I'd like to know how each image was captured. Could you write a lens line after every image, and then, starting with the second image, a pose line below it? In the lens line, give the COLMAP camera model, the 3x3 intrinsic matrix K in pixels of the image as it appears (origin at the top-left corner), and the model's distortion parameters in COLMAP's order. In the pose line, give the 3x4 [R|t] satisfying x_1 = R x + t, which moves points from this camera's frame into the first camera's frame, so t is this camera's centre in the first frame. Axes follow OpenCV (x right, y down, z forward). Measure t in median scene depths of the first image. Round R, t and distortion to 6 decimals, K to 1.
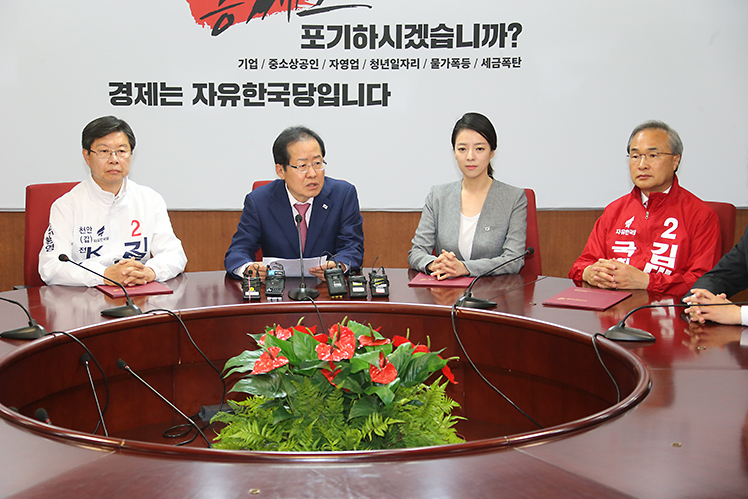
lens RADIAL K [[2010.8, 0, 376.3], [0, 2010.8, 277.5], [0, 0, 1]] dist [0.439763, 0.000000]
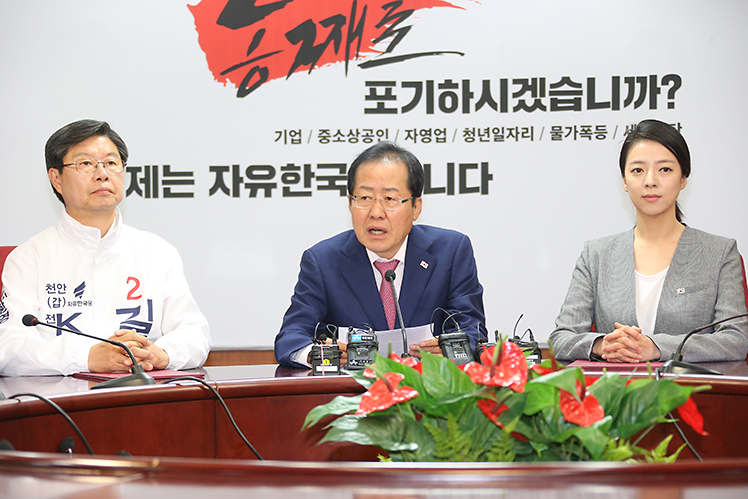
lens RADIAL K [[2318.4, 0, 367.4], [0, 2318.4, 251.5], [0, 0, 1]] dist [0.564566, 0.000000]
pose [[0.999917, -0.011987, -0.004681, -0.032791], [0.010987, 0.984622, -0.174355, 0.073543], [0.006699, 0.174289, 0.984672, 0.217770]]
